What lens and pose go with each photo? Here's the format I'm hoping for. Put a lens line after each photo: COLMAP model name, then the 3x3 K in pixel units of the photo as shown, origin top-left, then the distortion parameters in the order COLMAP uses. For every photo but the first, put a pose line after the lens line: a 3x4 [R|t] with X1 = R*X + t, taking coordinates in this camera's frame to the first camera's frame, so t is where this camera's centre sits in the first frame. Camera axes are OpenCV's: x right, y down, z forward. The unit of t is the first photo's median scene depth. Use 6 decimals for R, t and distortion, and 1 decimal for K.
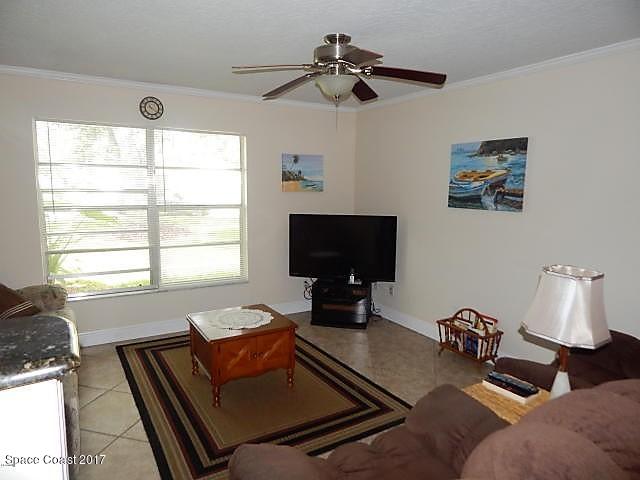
lens RADIAL K [[411.4, 0, 320.0], [0, 411.4, 240.0], [0, 0, 1]] dist [-0.002408, 0.000146]
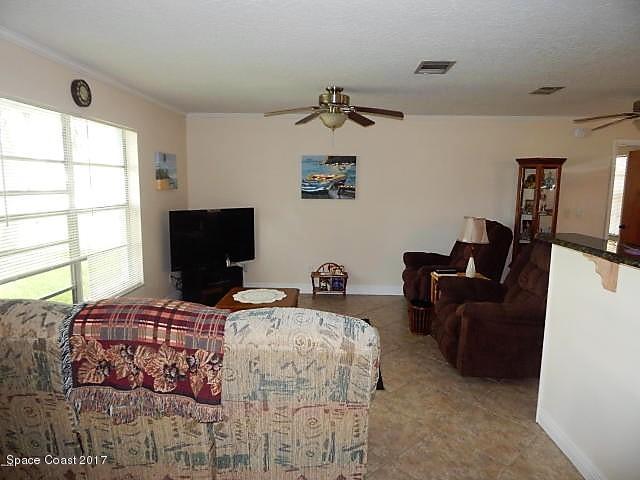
lens RADIAL K [[411.4, 0, 320.0], [0, 411.4, 240.0], [0, 0, 1]] dist [-0.002408, 0.000146]
pose [[0.547468, -0.119468, 0.828255, -0.887060], [0.103740, 0.991811, 0.074488, -0.036880], [-0.830371, 0.045143, 0.555379, 0.149889]]
